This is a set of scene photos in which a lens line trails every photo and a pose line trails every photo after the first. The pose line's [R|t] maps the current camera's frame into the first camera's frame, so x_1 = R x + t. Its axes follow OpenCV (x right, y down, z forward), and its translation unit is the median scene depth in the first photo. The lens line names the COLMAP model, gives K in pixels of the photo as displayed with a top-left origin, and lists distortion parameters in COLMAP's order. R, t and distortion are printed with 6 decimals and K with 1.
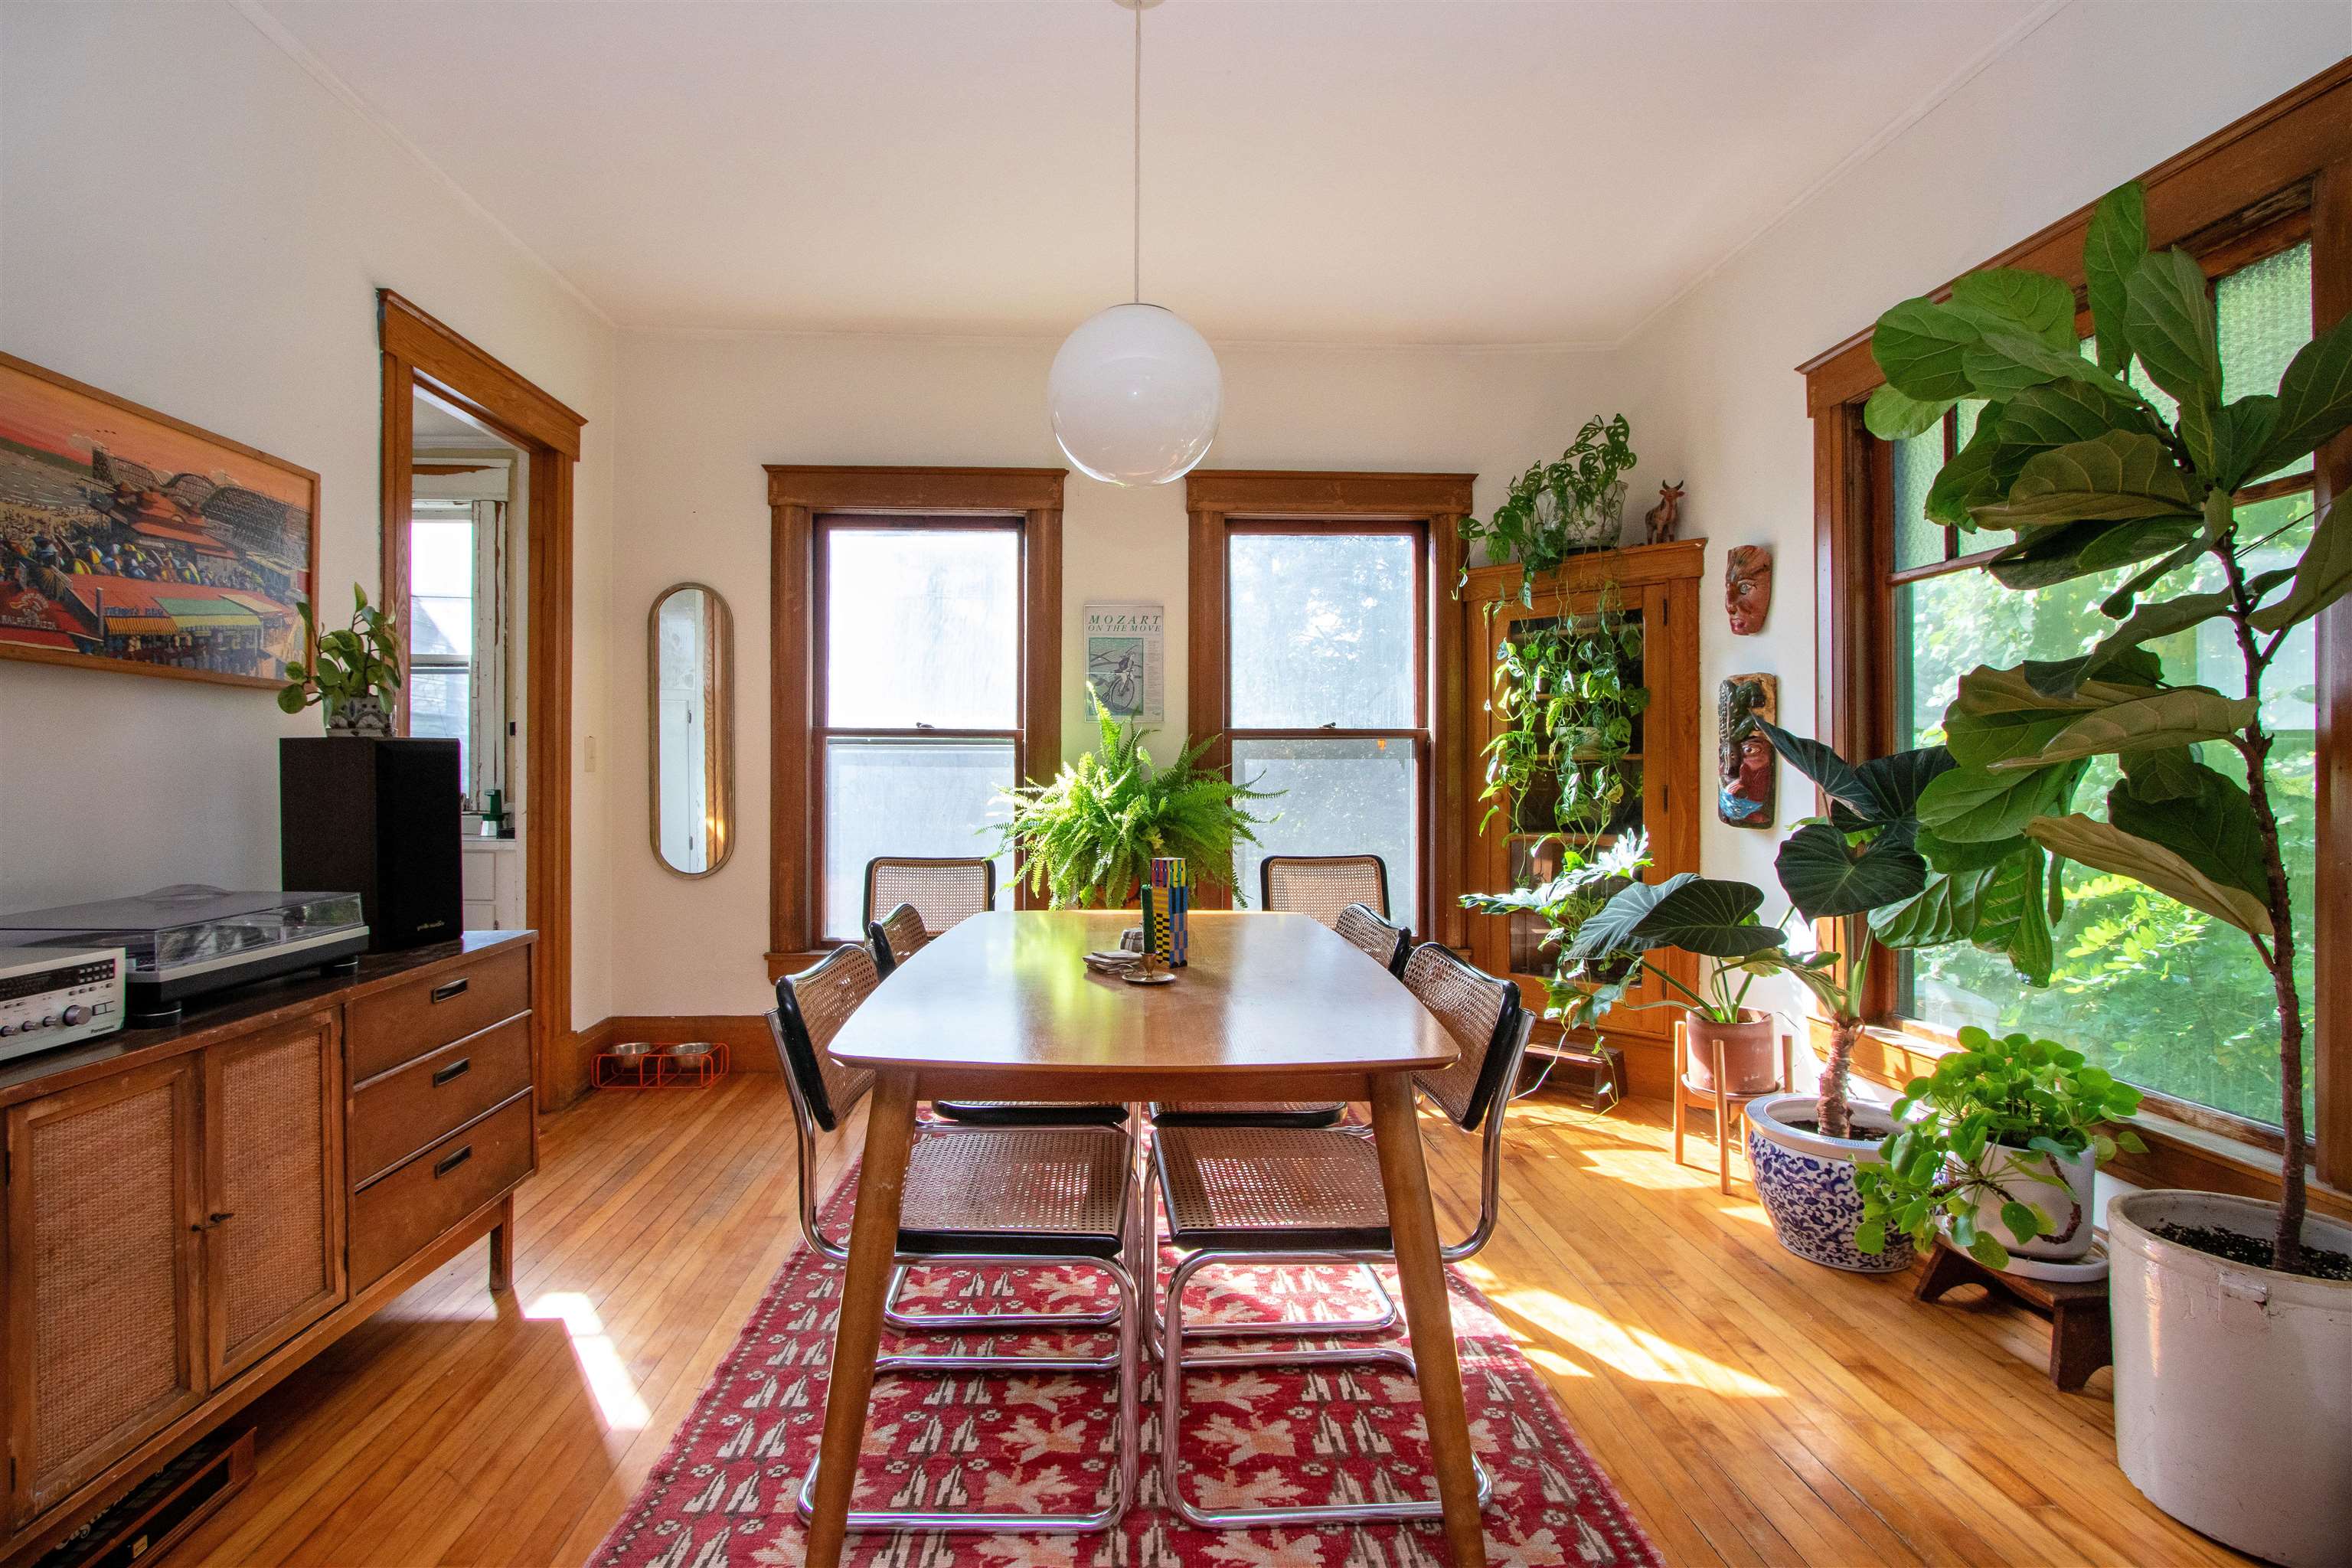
lens RADIAL K [[1106.6, 0, 1142.3], [0, 1106.6, 770.7], [0, 0, 1]] dist [-0.014632, 0.001929]
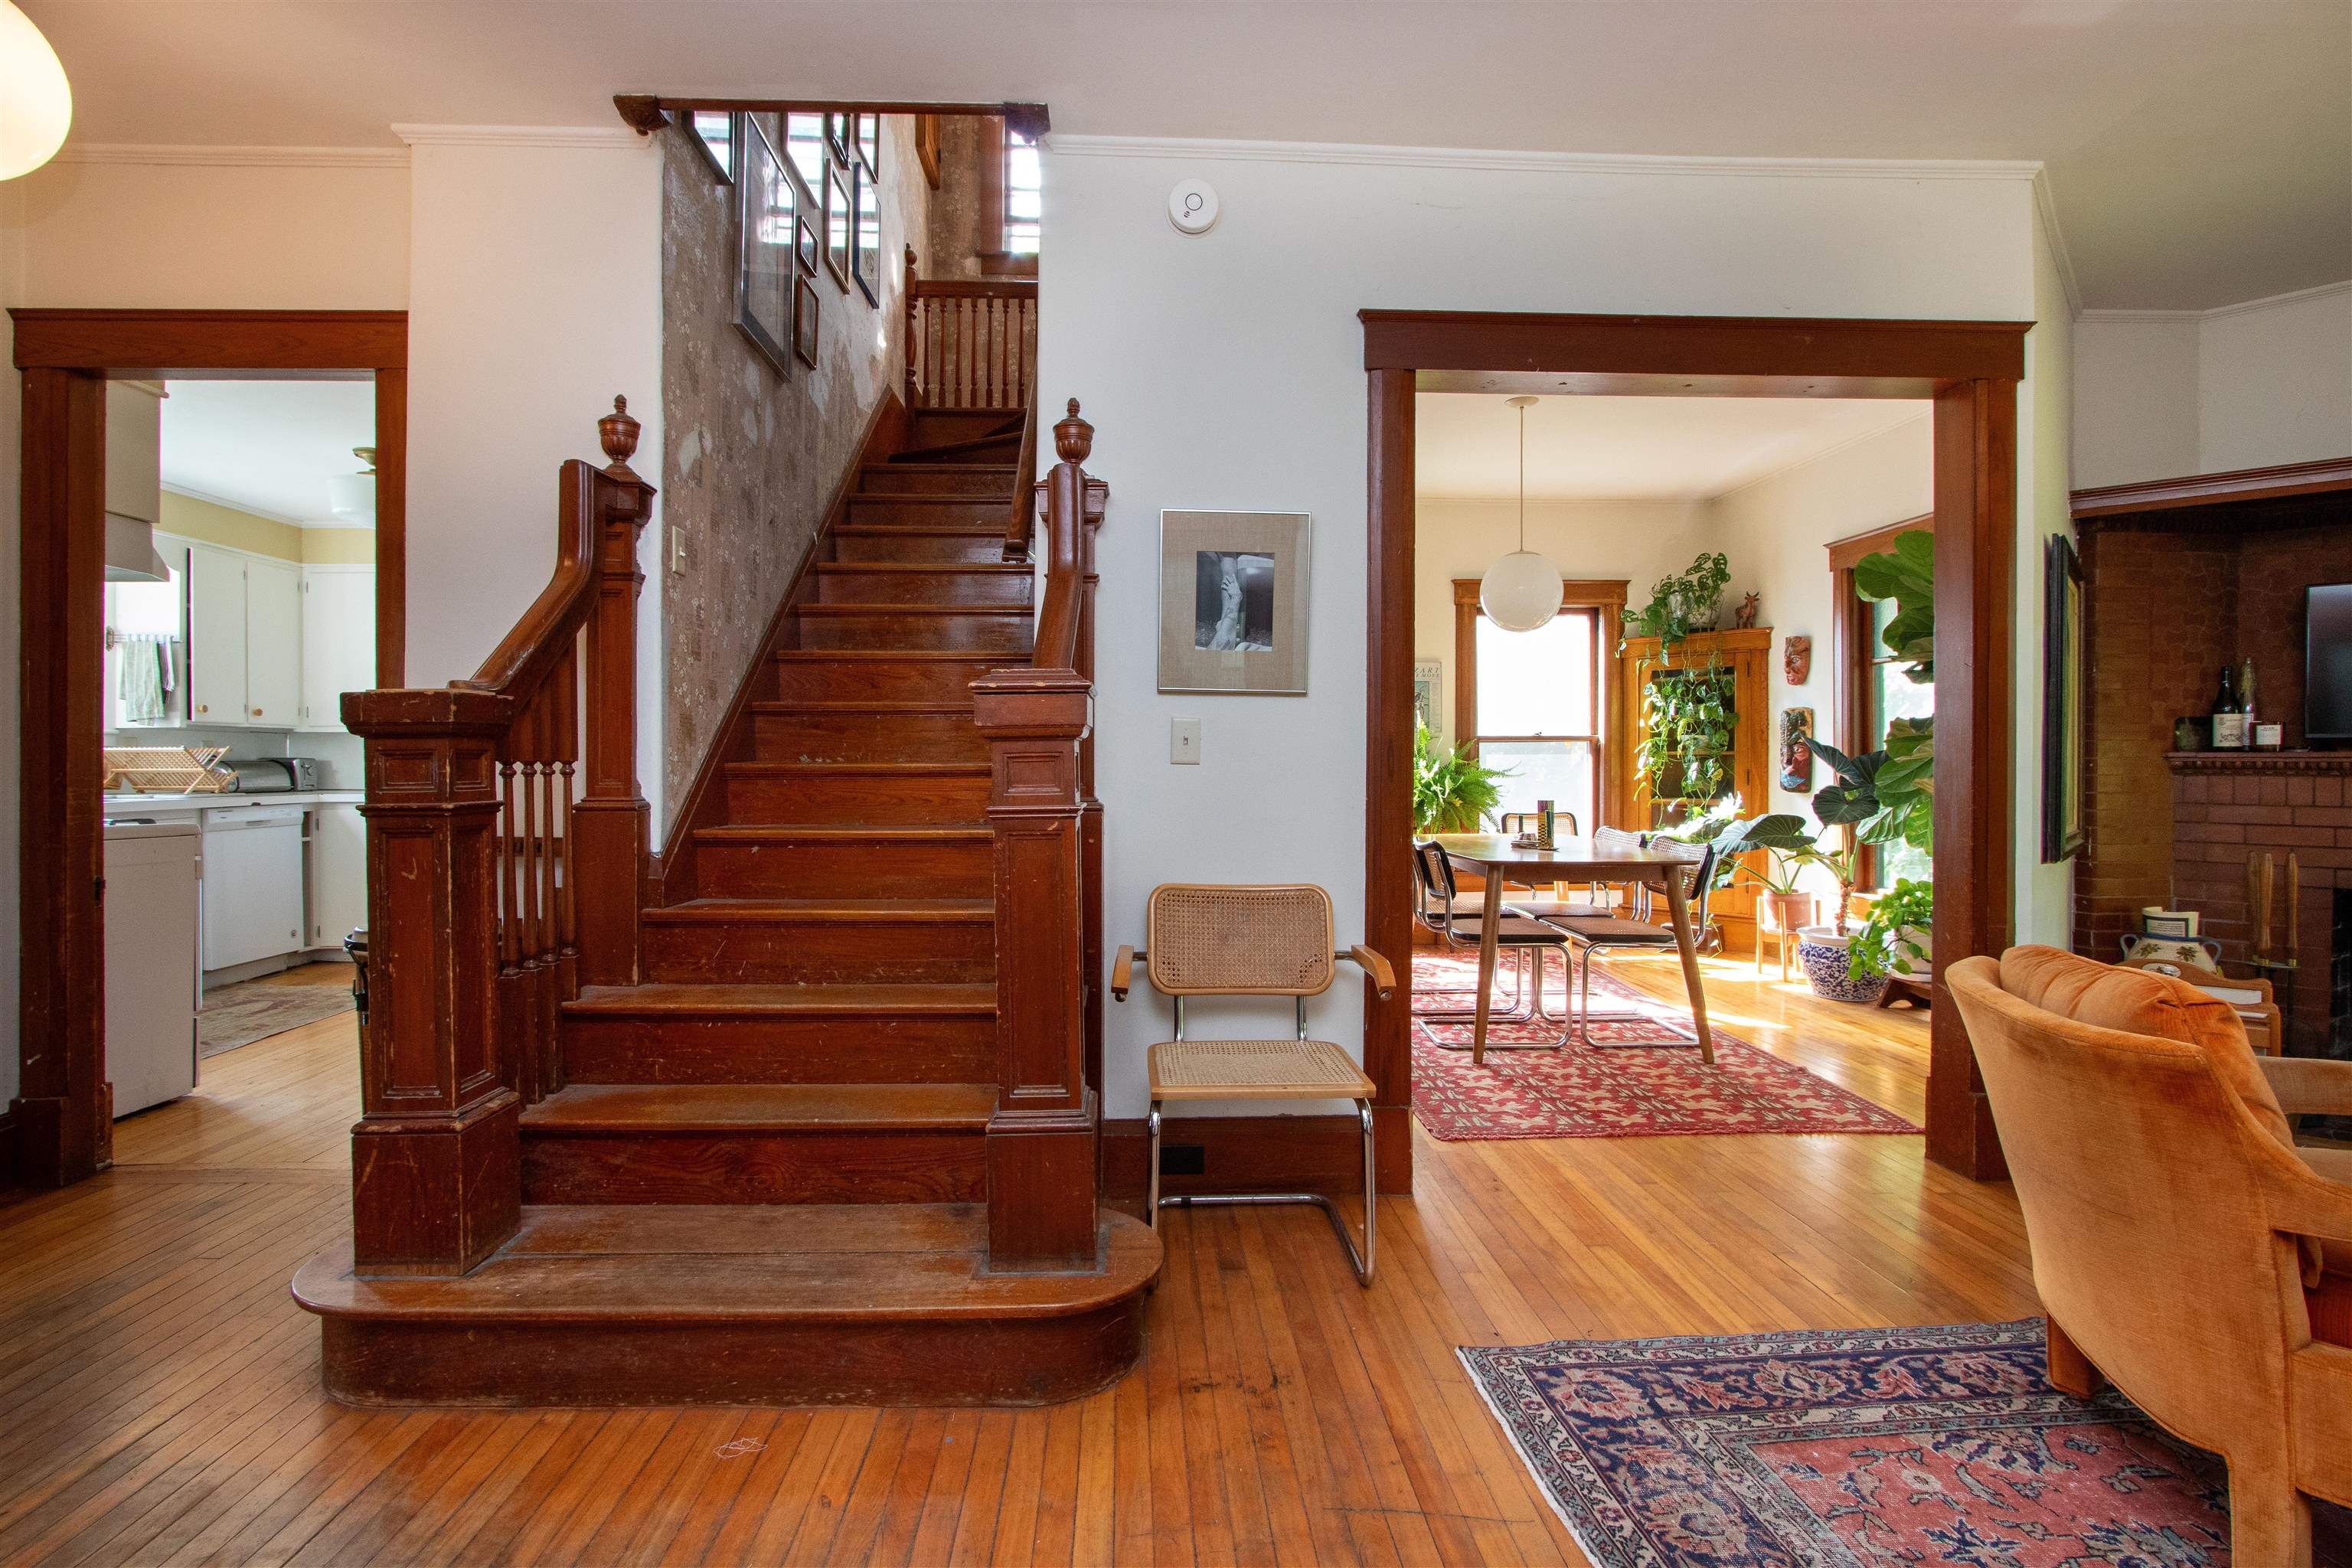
lens RADIAL K [[1108.0, 0, 1166.7], [0, 1108.0, 768.0], [0, 0, 1]] dist [-0.015299, 0.001363]
pose [[0.999960, -0.001734, -0.008808, -0.534702], [0.001791, 0.999978, 0.006441, -0.002636], [0.008797, -0.006457, 0.999940, -0.933656]]
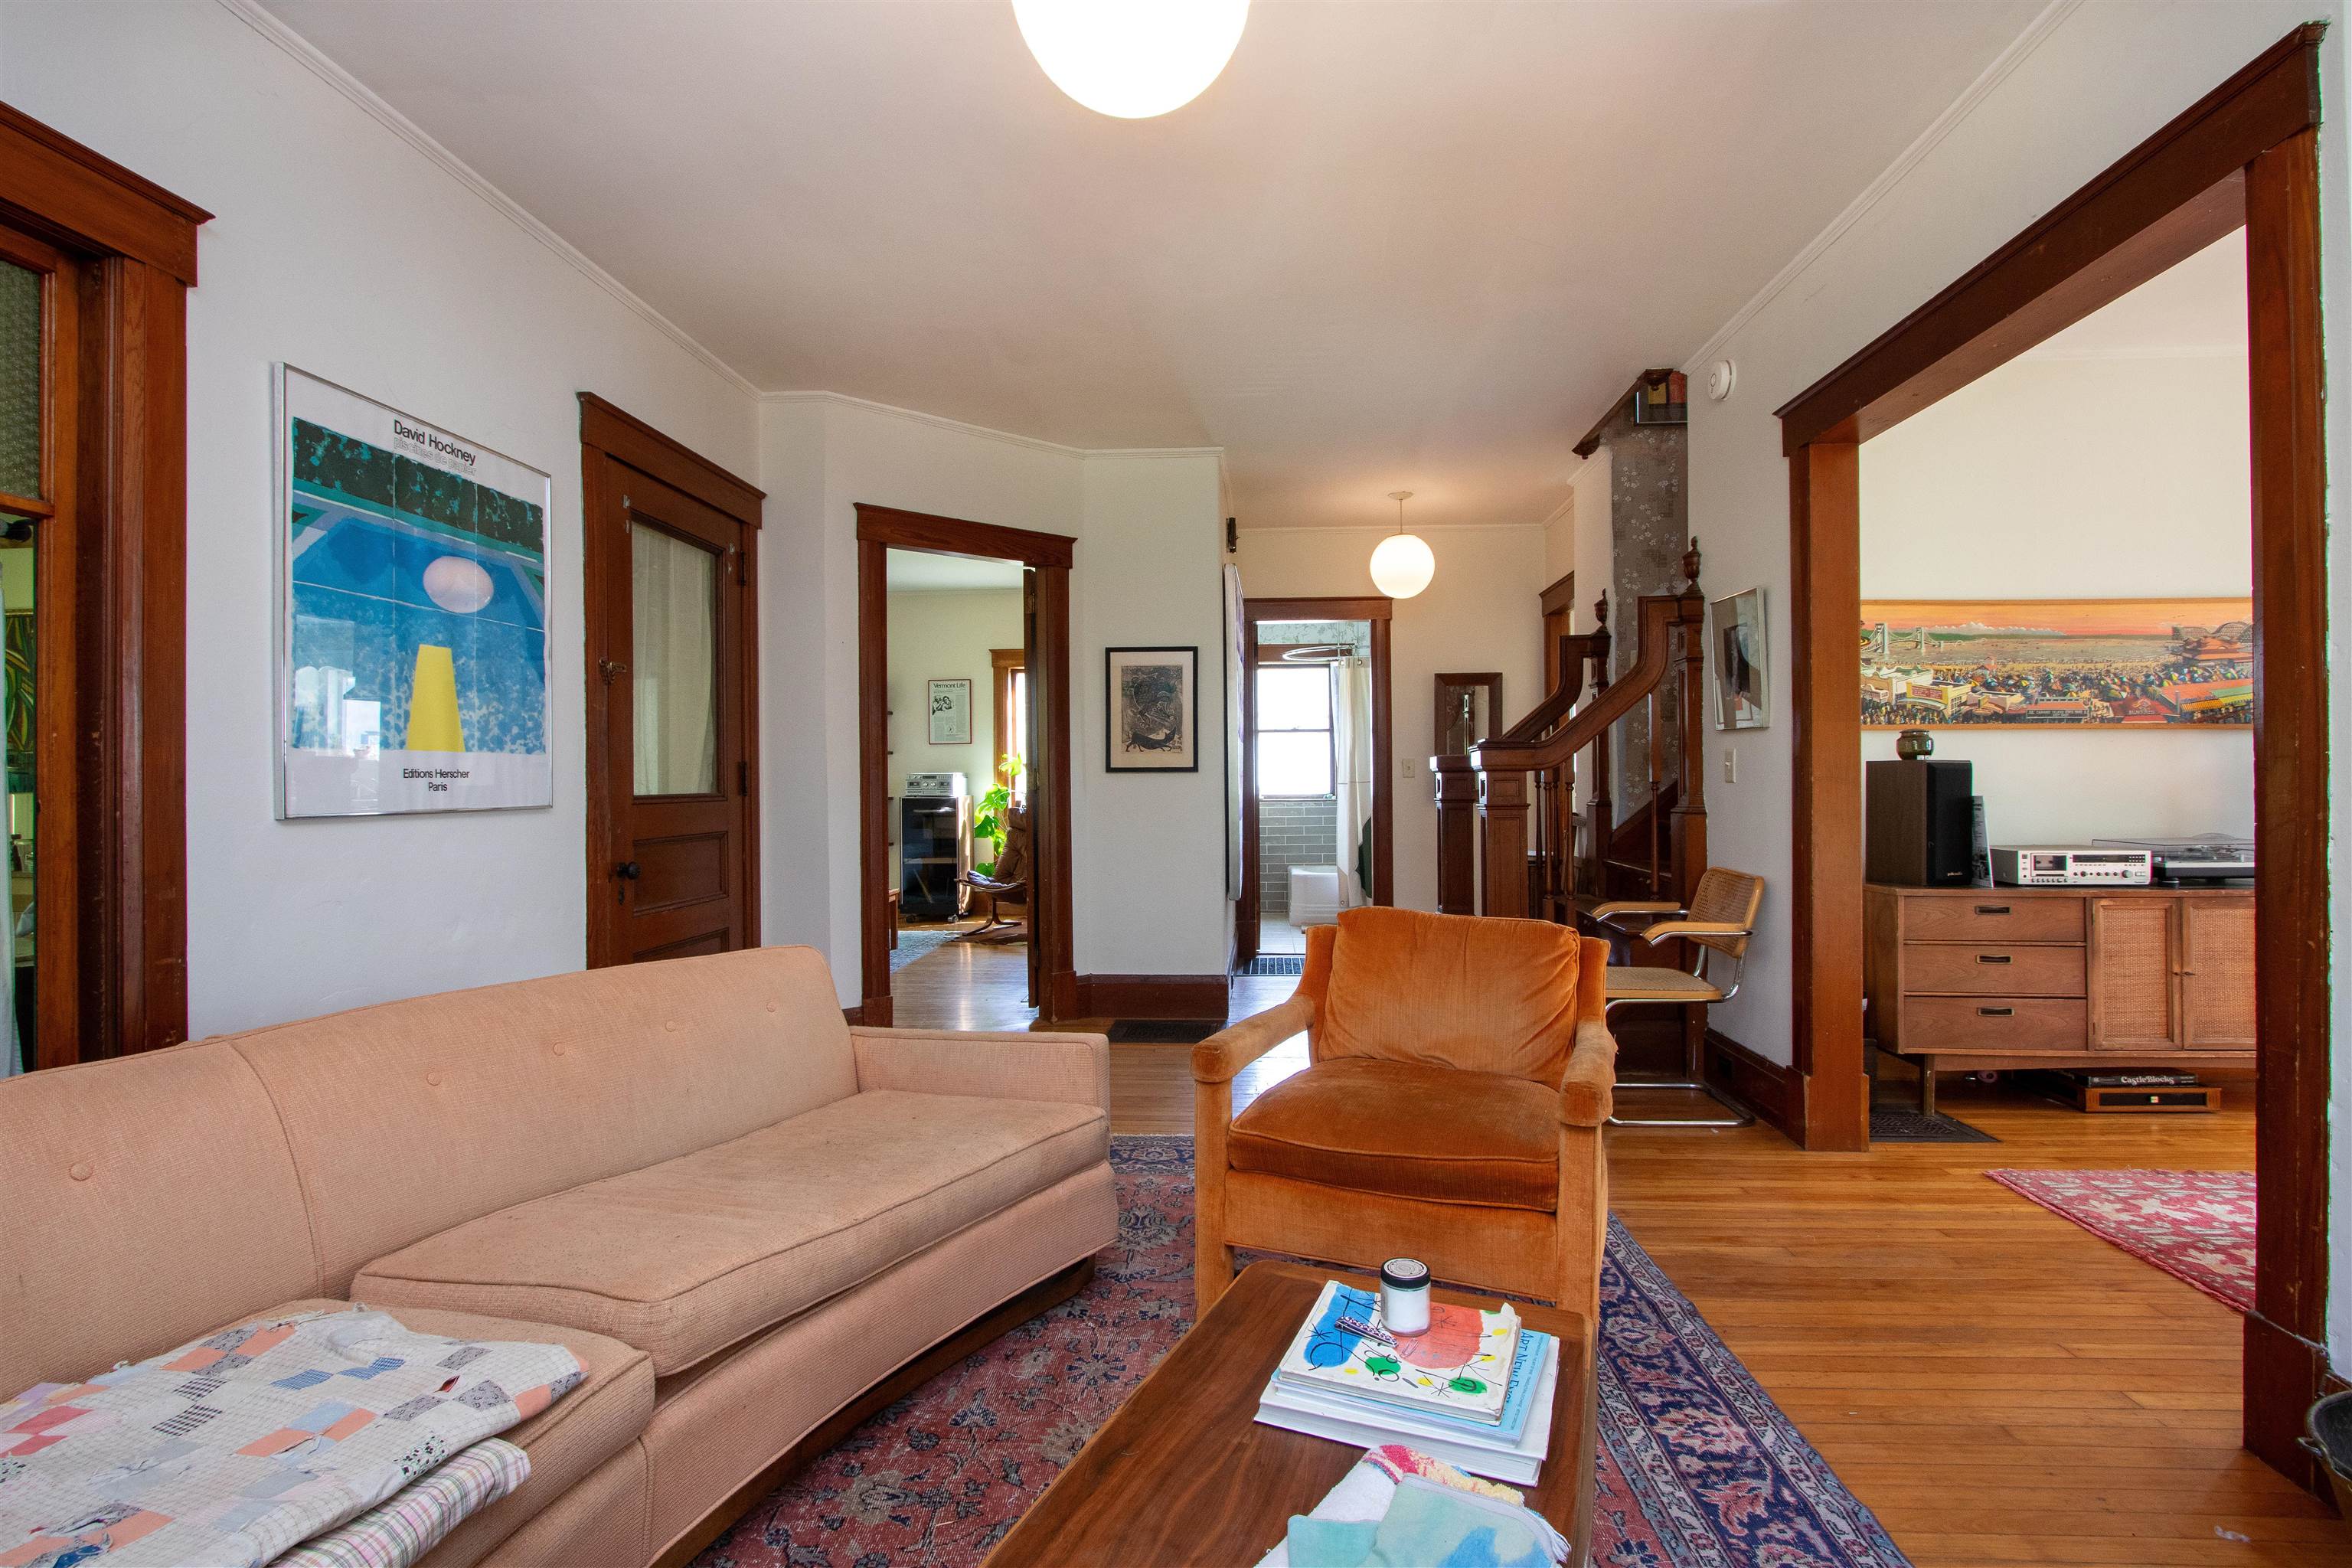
lens RADIAL K [[1135.0, 0, 1182.5], [0, 1135.0, 779.5], [0, 0, 1]] dist [-0.016723, 0.000701]
pose [[-0.101674, -0.003283, -0.994812, 0.930186], [0.008721, 0.999953, -0.004191, -0.002010], [0.994780, -0.009102, -0.101641, -0.464481]]
